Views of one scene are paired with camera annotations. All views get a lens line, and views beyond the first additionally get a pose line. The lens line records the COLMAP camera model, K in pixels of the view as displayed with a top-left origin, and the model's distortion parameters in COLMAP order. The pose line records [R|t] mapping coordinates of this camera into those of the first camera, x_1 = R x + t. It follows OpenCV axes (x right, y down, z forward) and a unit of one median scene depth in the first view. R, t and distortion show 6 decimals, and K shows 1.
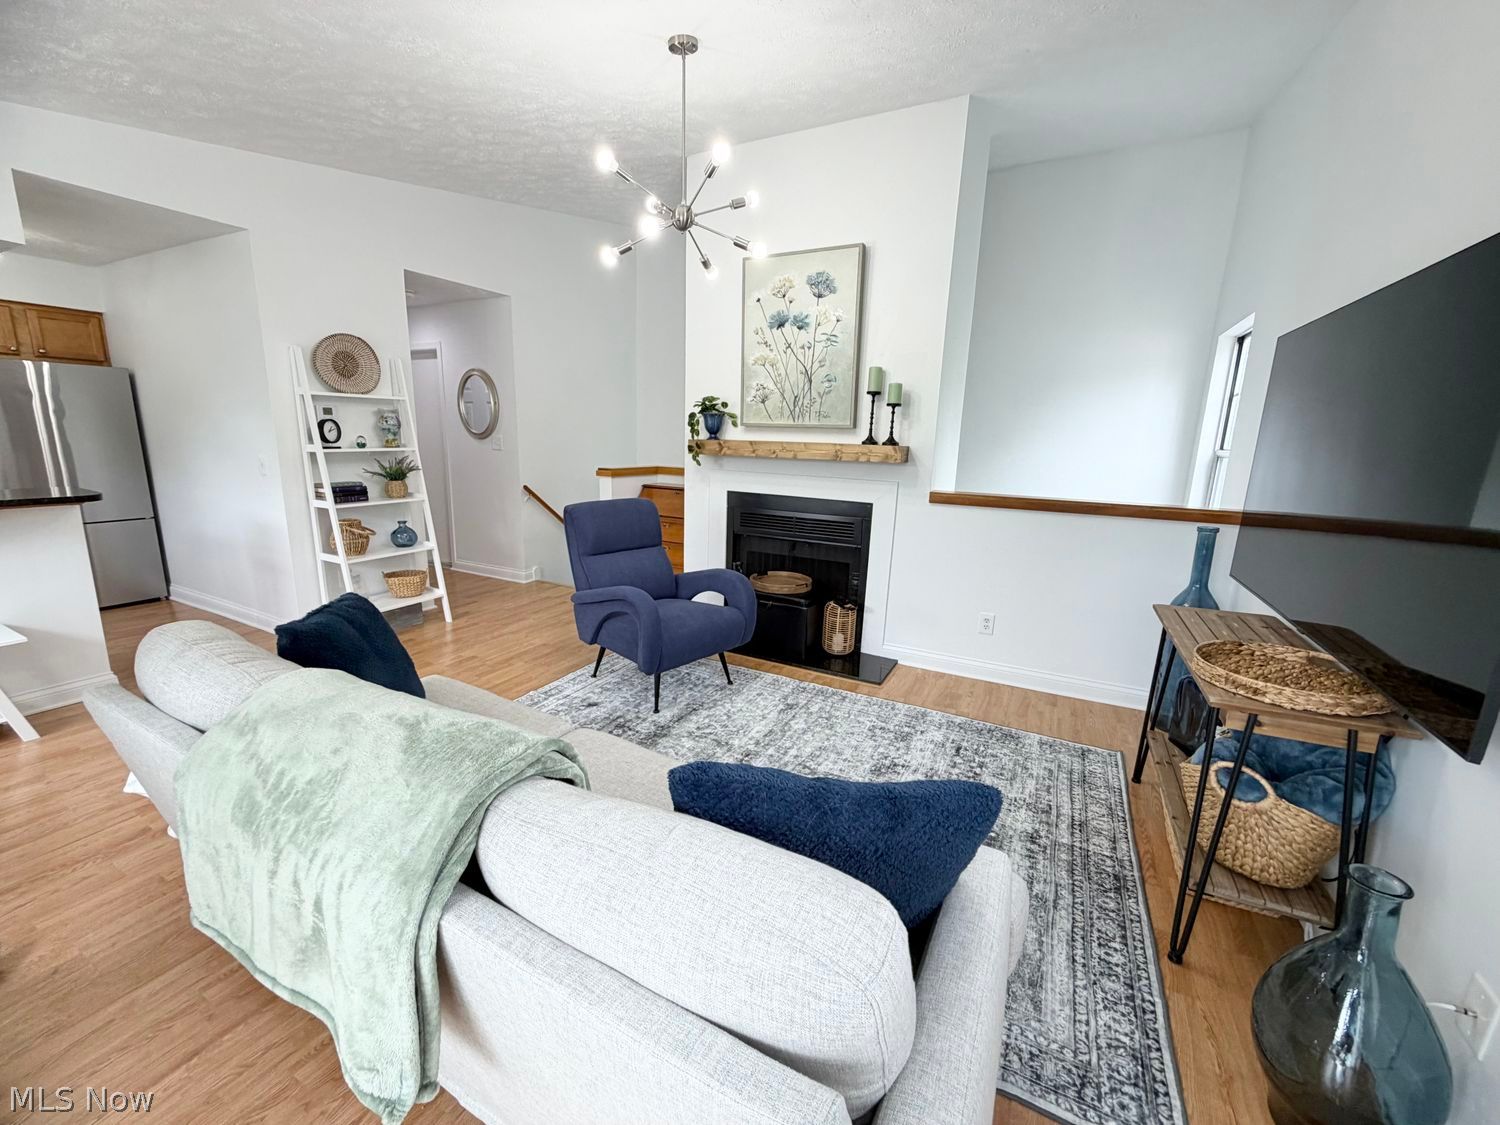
lens RADIAL K [[599.0, 0, 743.9], [0, 599.0, 561.2], [0, 0, 1]] dist [0.000929, 0.000087]
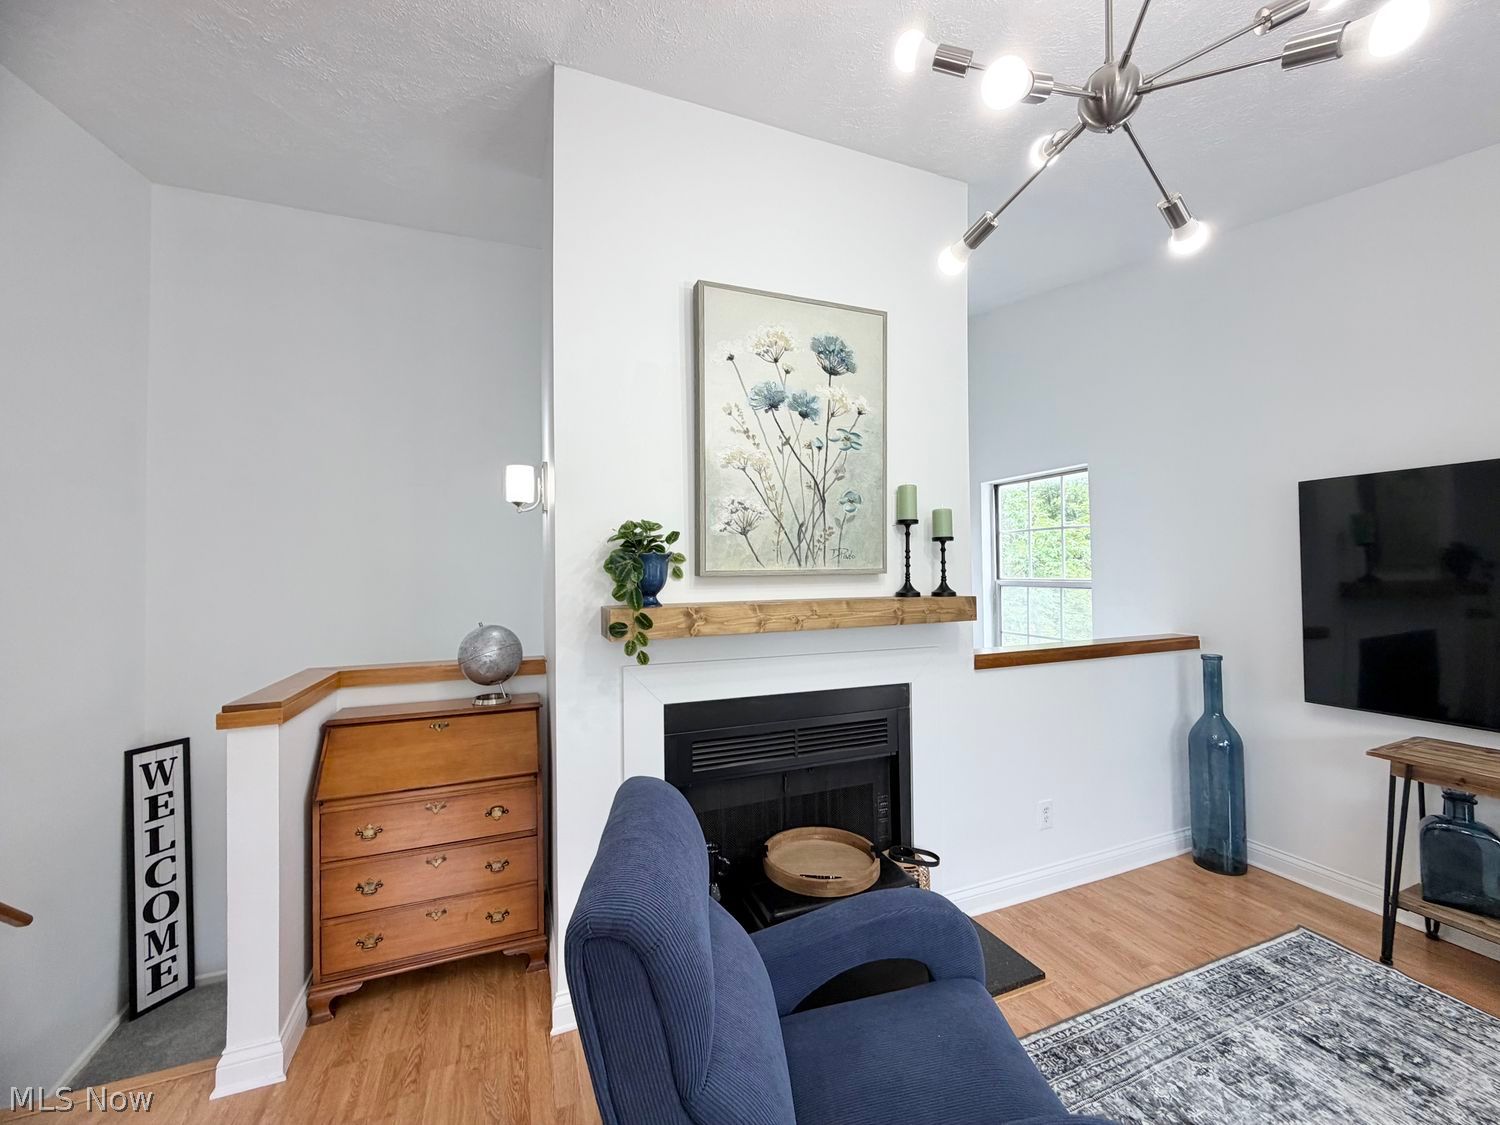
lens RADIAL K [[599.0, 0, 743.9], [0, 599.0, 561.2], [0, 0, 1]] dist [0.000929, 0.000087]
pose [[0.650265, -0.022430, 0.759376, -0.408059], [0.188854, 0.972960, -0.132980, -0.176450], [-0.735860, 0.229883, 0.636918, 0.691449]]
